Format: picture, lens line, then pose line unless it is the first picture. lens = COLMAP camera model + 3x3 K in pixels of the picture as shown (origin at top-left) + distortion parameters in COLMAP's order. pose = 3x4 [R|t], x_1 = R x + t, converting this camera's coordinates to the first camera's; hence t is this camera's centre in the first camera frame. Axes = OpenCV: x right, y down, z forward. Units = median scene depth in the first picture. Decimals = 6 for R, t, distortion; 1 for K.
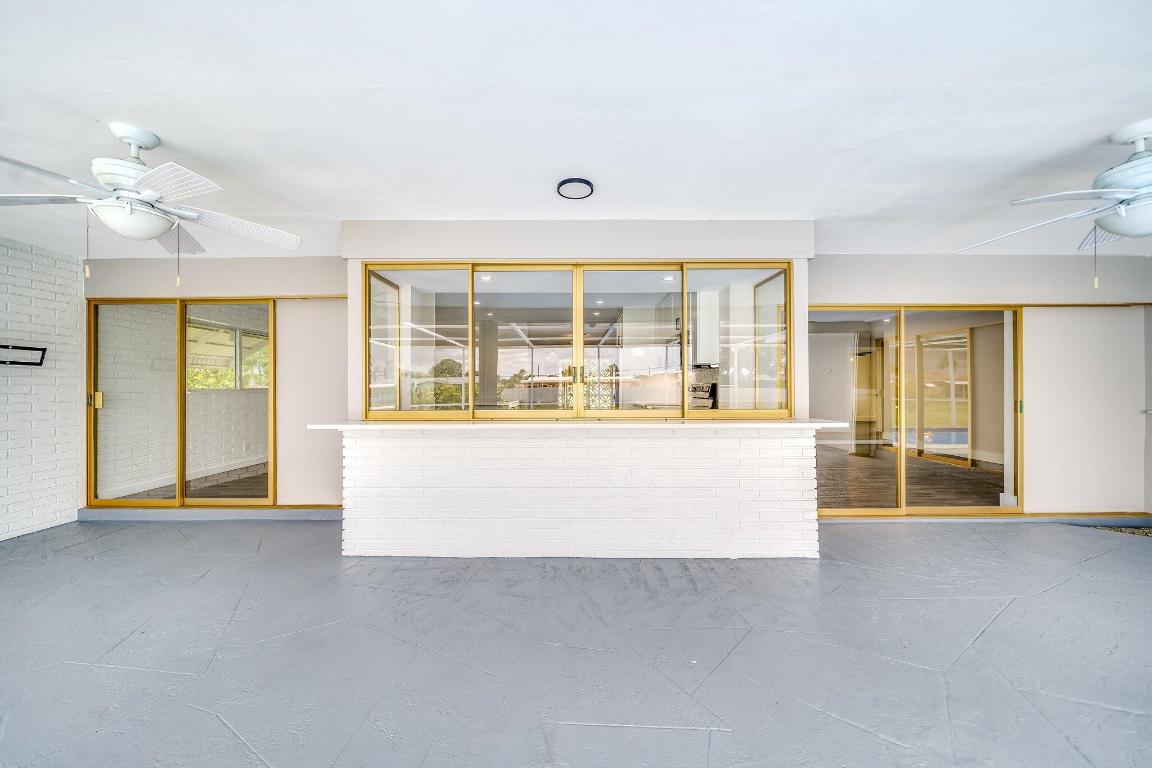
lens RADIAL K [[391.7, 0, 577.4], [0, 391.7, 390.3], [0, 0, 1]] dist [-0.001028, -0.000062]
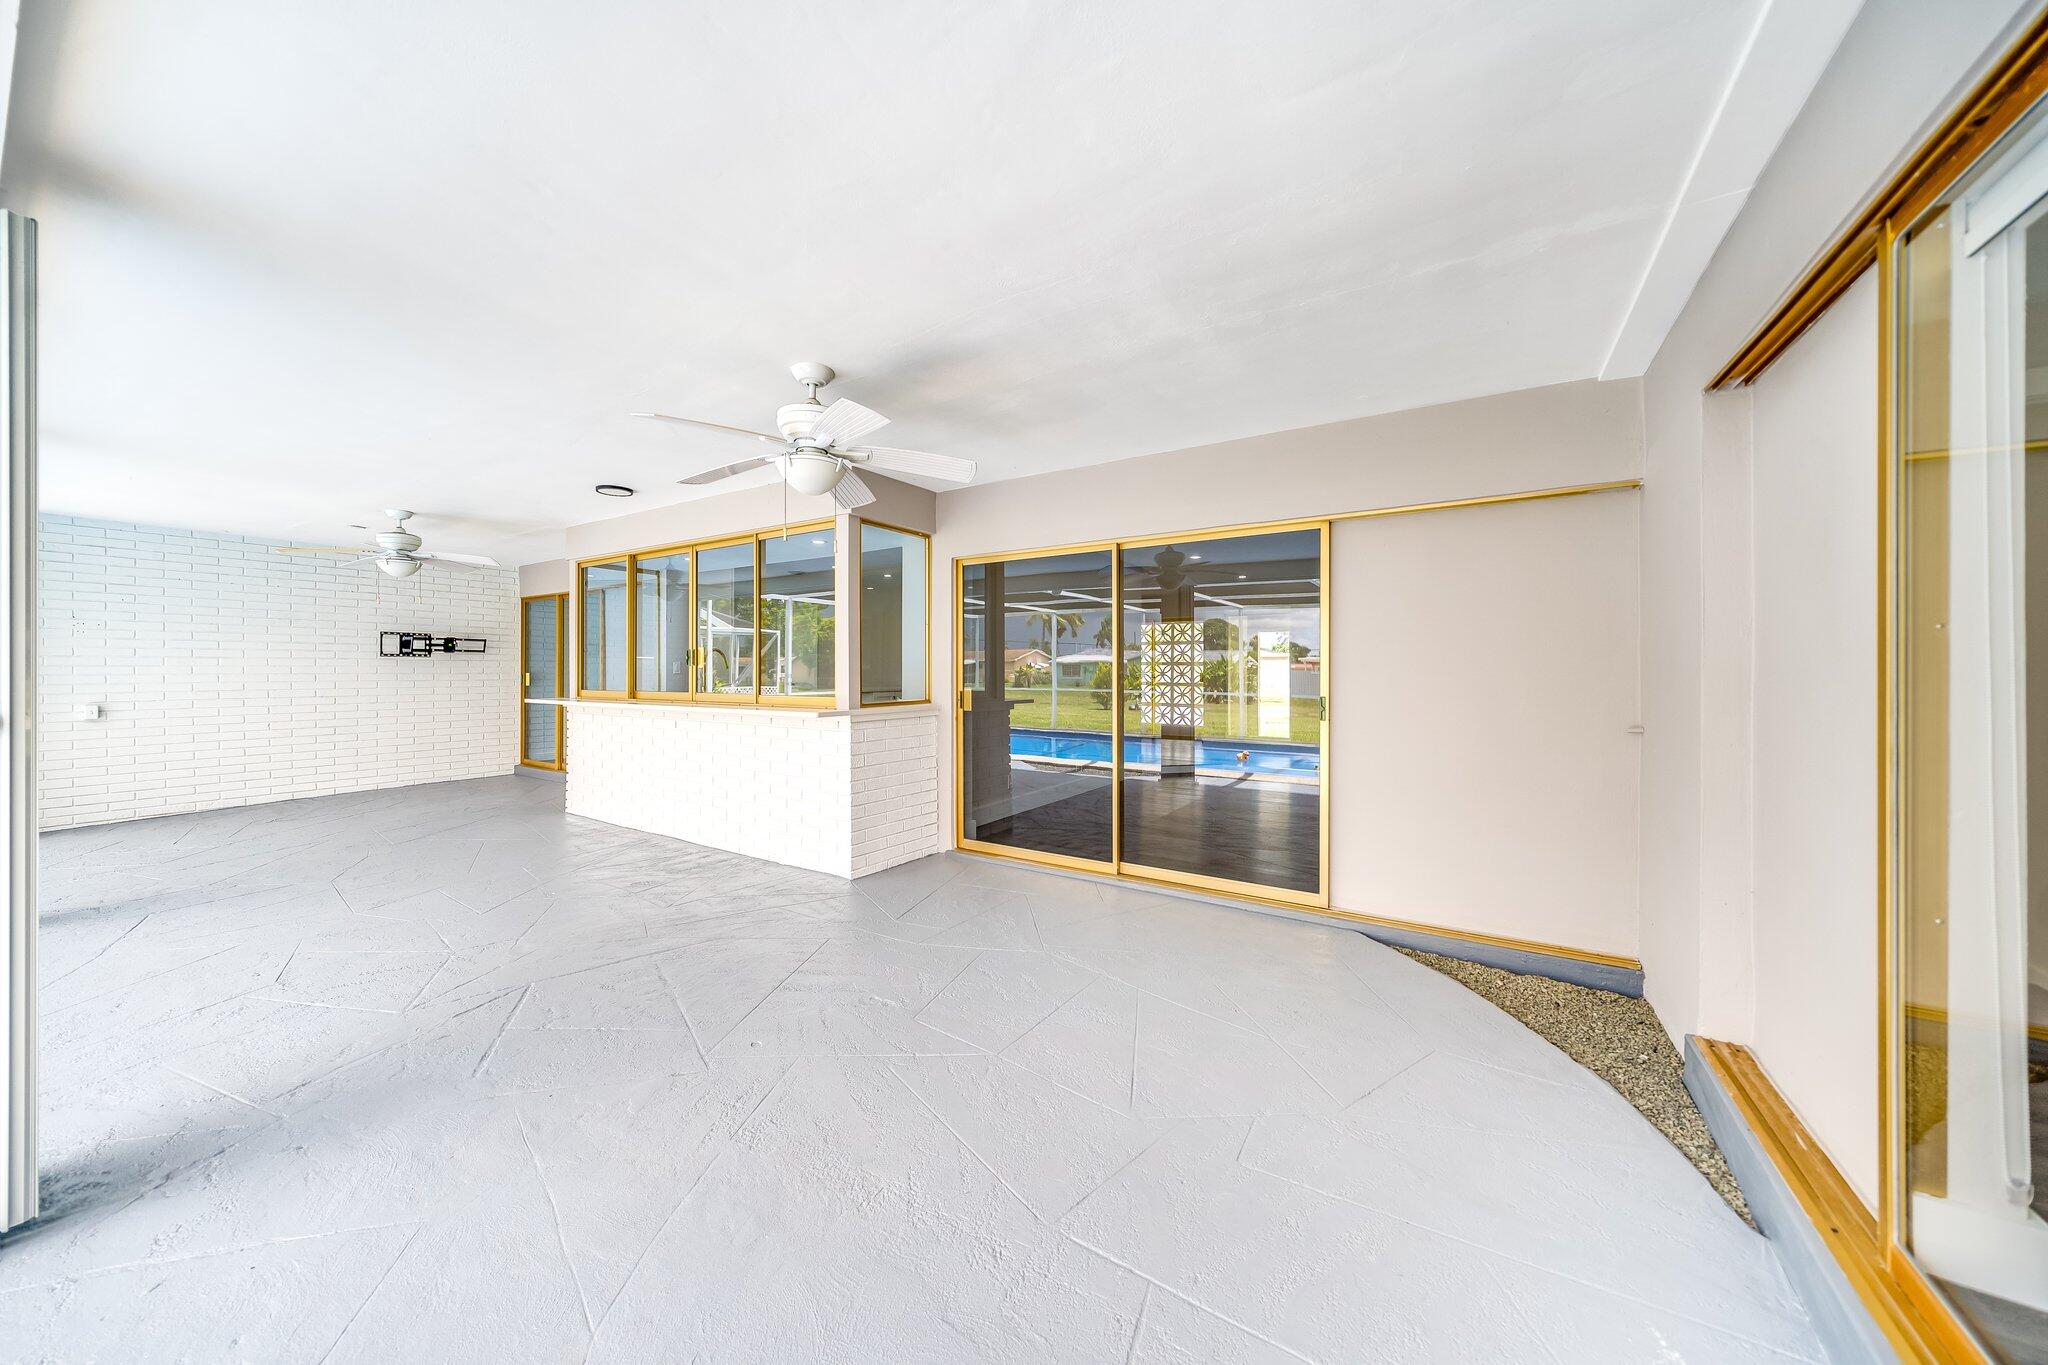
lens RADIAL K [[688.0, 0, 1022.2], [0, 688.0, 672.9], [0, 0, 1]] dist [-0.000308, -0.000016]
pose [[0.846183, 0.004693, -0.532872, 1.257863], [-0.010733, 0.999908, -0.008238, 0.006533], [0.532785, 0.012691, 0.846156, -0.012233]]
